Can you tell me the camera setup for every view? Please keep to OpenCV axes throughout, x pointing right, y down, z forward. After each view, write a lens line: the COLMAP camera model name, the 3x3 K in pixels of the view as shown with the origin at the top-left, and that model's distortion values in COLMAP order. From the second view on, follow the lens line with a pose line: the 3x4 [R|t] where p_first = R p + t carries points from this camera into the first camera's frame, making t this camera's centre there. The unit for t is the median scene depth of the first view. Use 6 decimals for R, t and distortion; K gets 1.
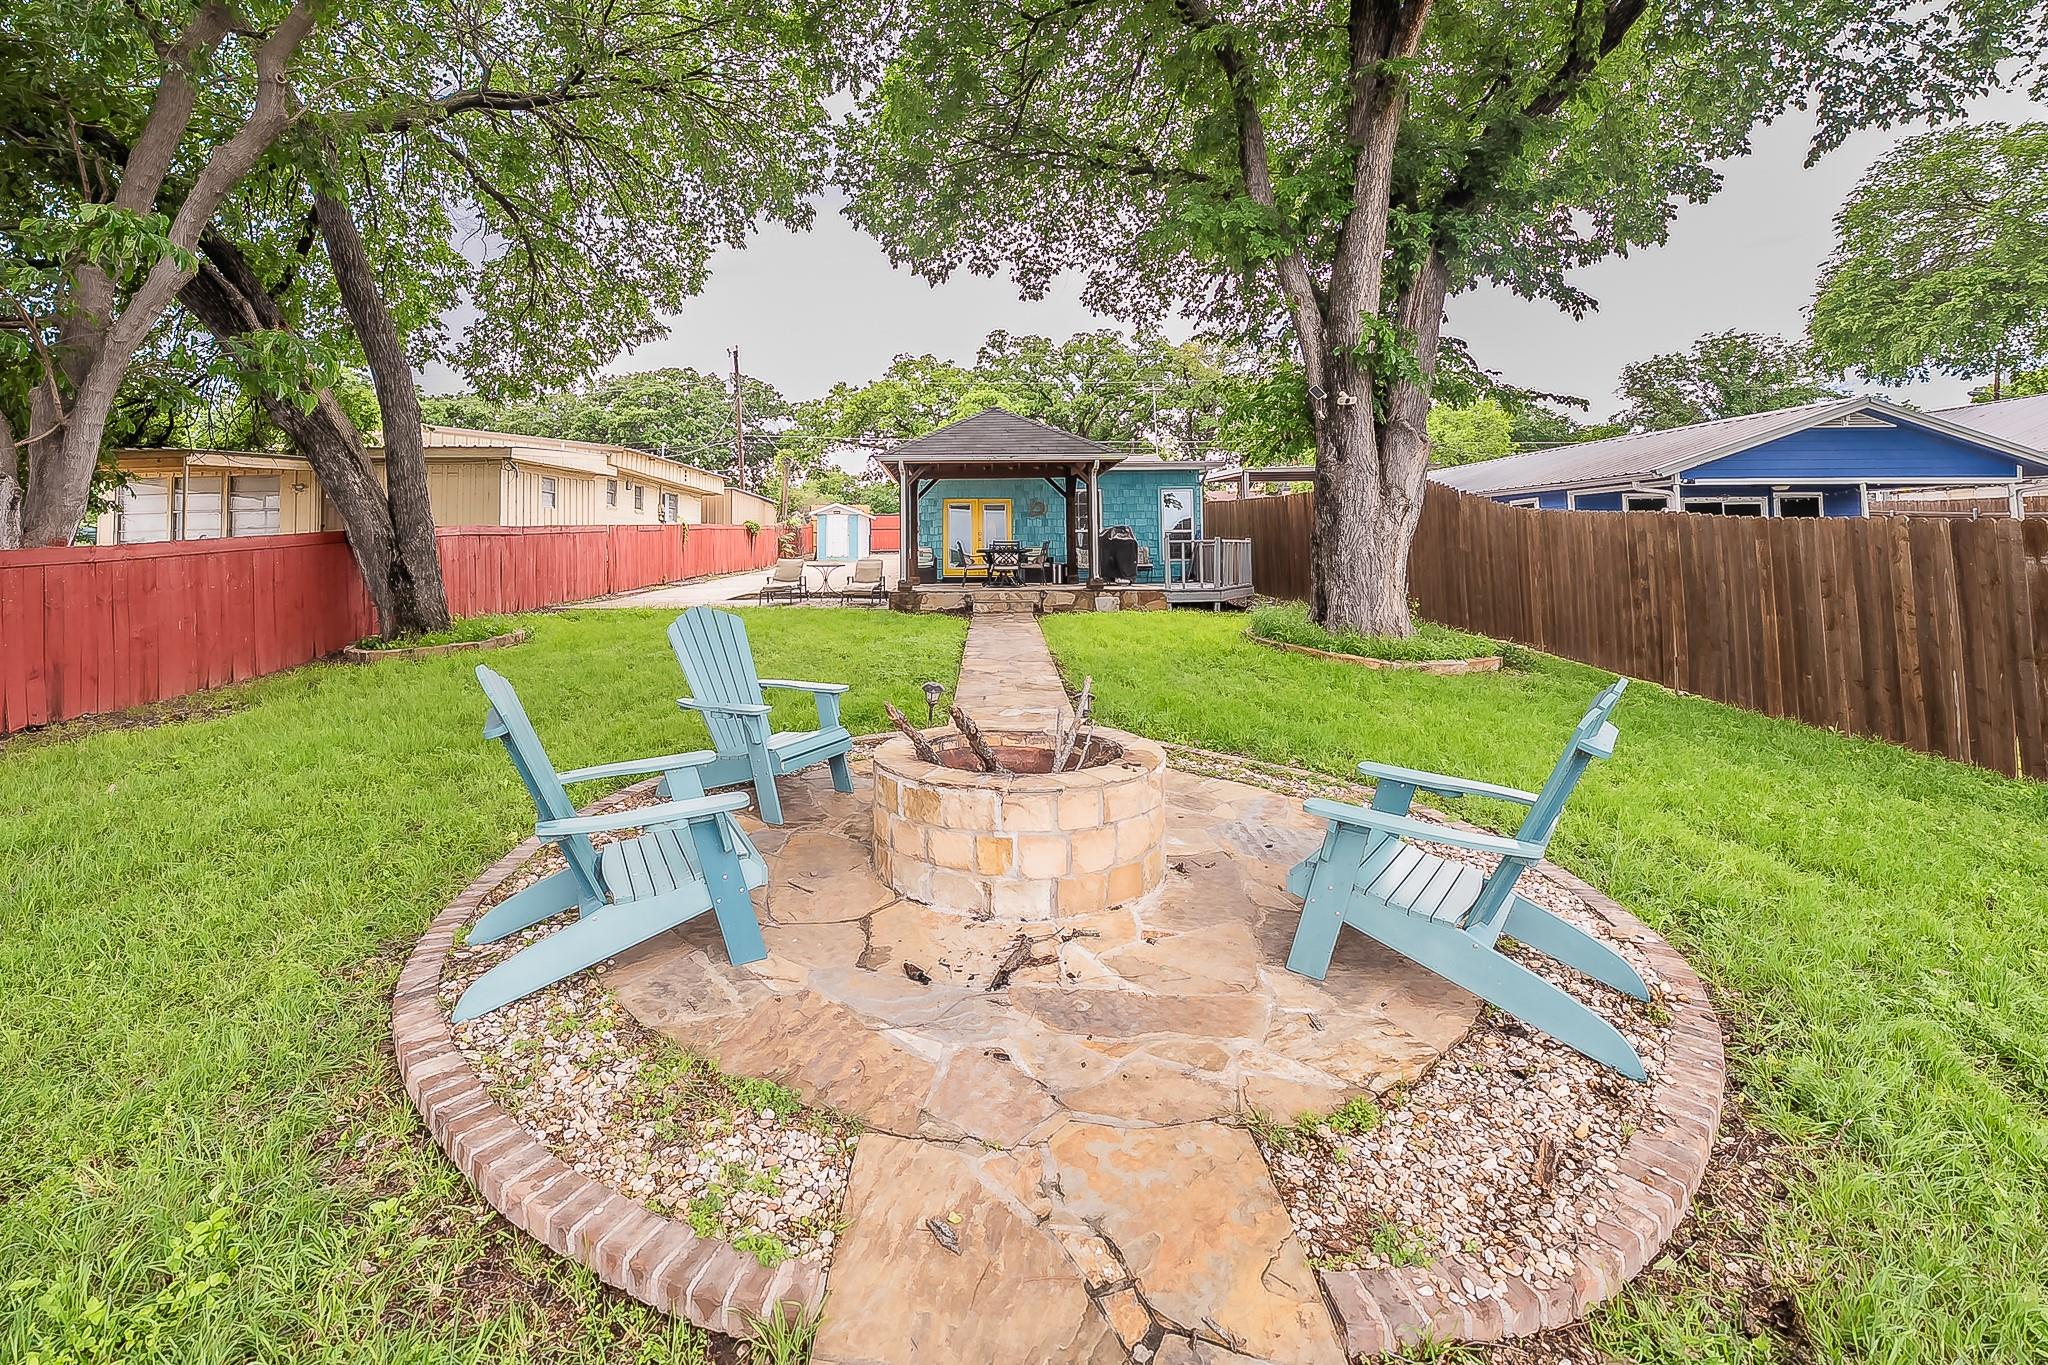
lens RADIAL K [[896.8, 0, 1023.5], [0, 896.8, 528.1], [0, 0, 1]] dist [-0.016026, -0.000034]
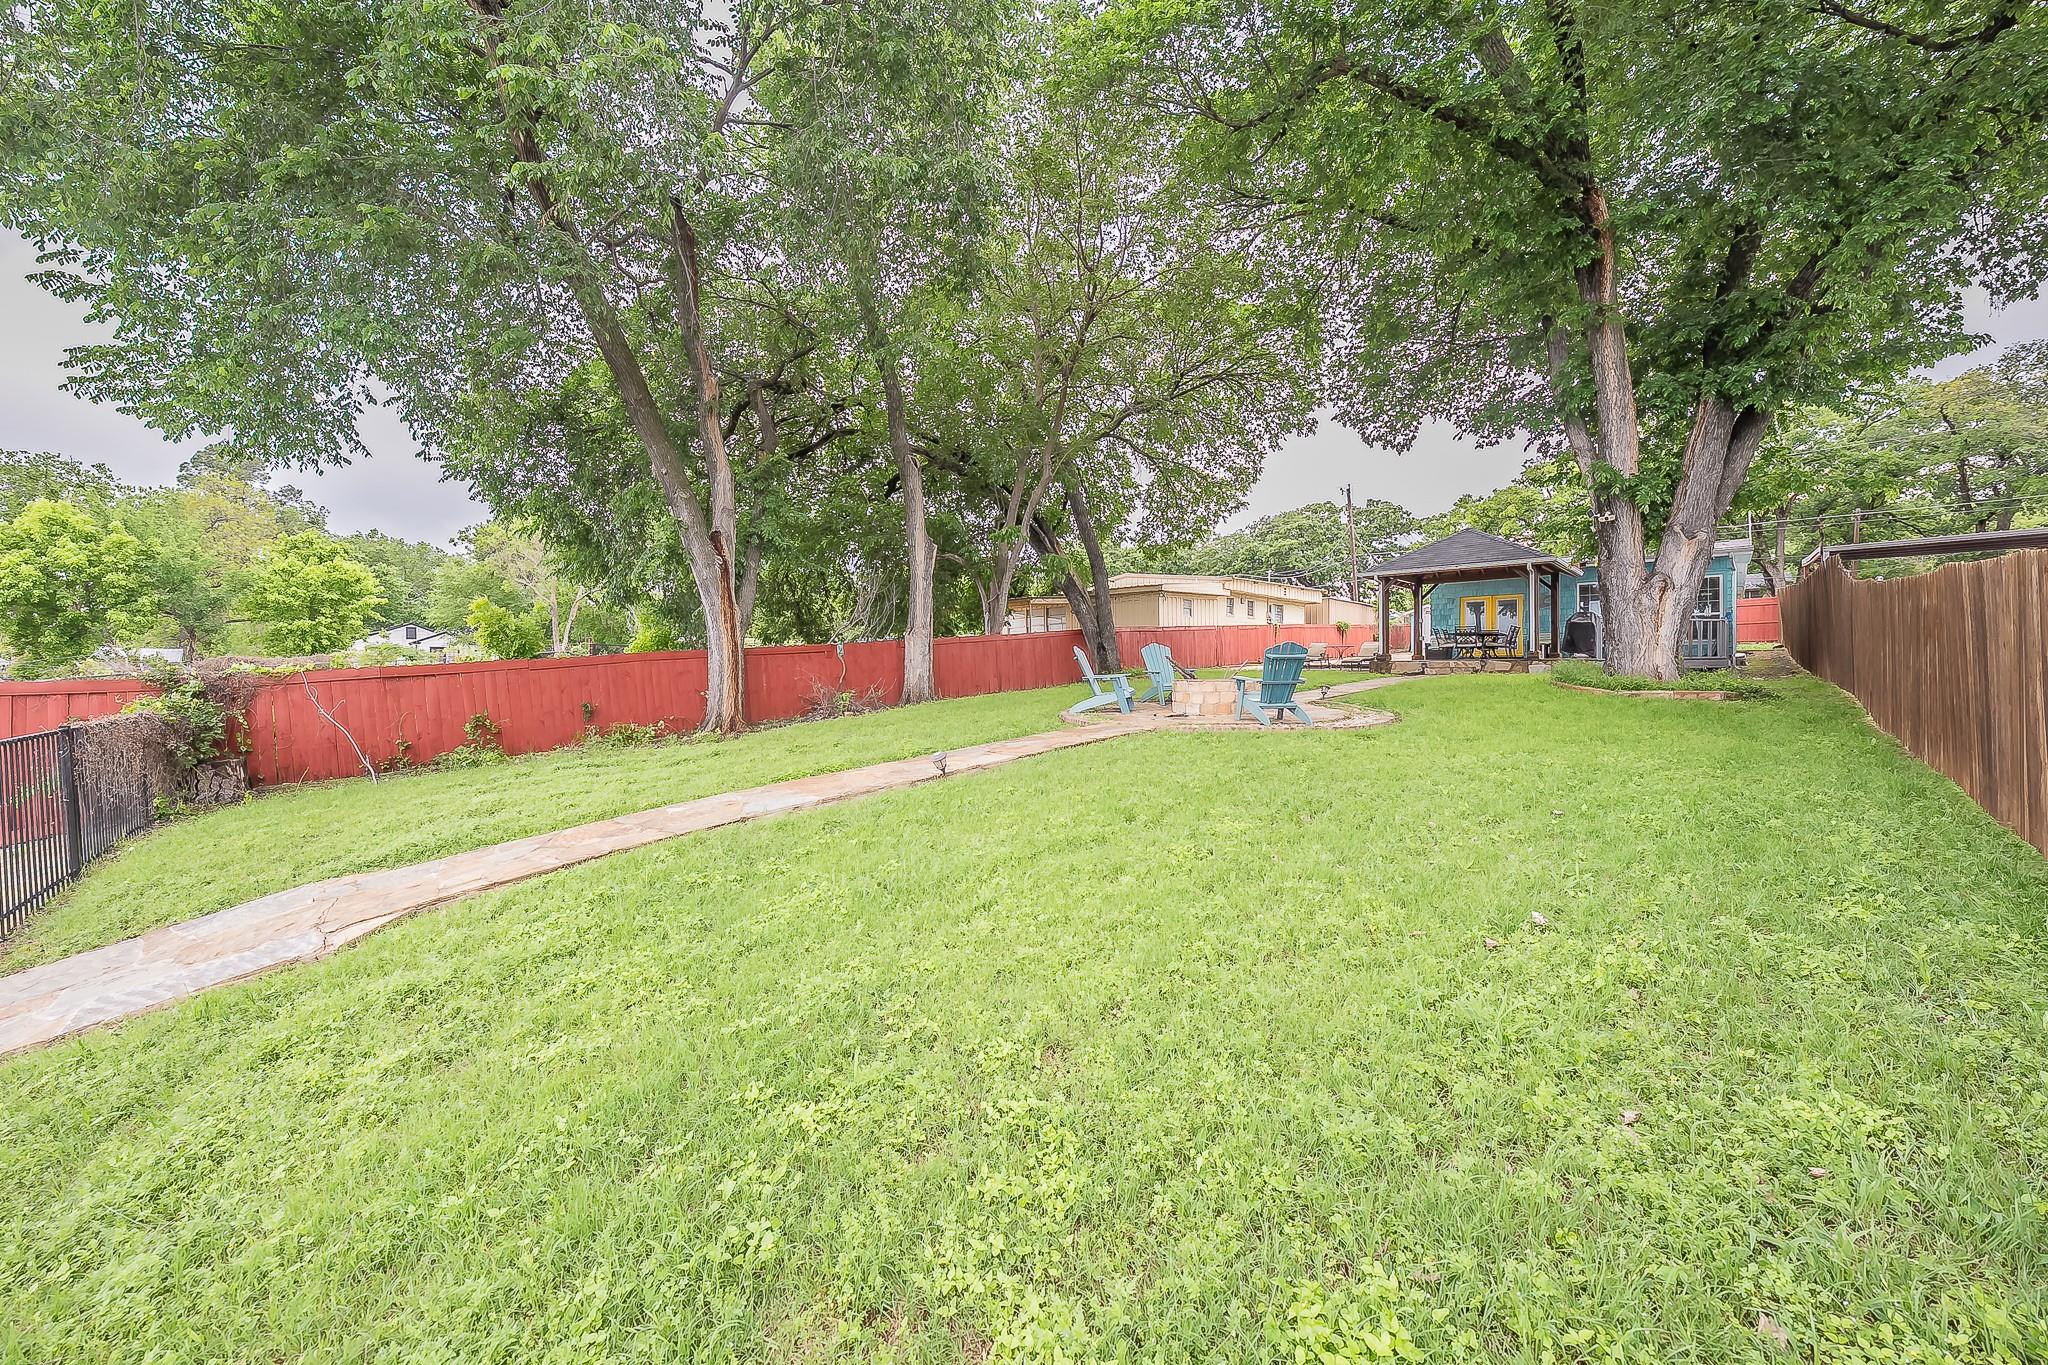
lens RADIAL K [[735.0, 0, 1019.5], [0, 735.0, 671.2], [0, 0, 1]] dist [0.000214, 0.000163]
pose [[0.713939, 0.010078, -0.700136, 0.274491], [0.026408, 0.998797, 0.041306, 0.017763], [0.699710, -0.047979, 0.712814, -0.286407]]
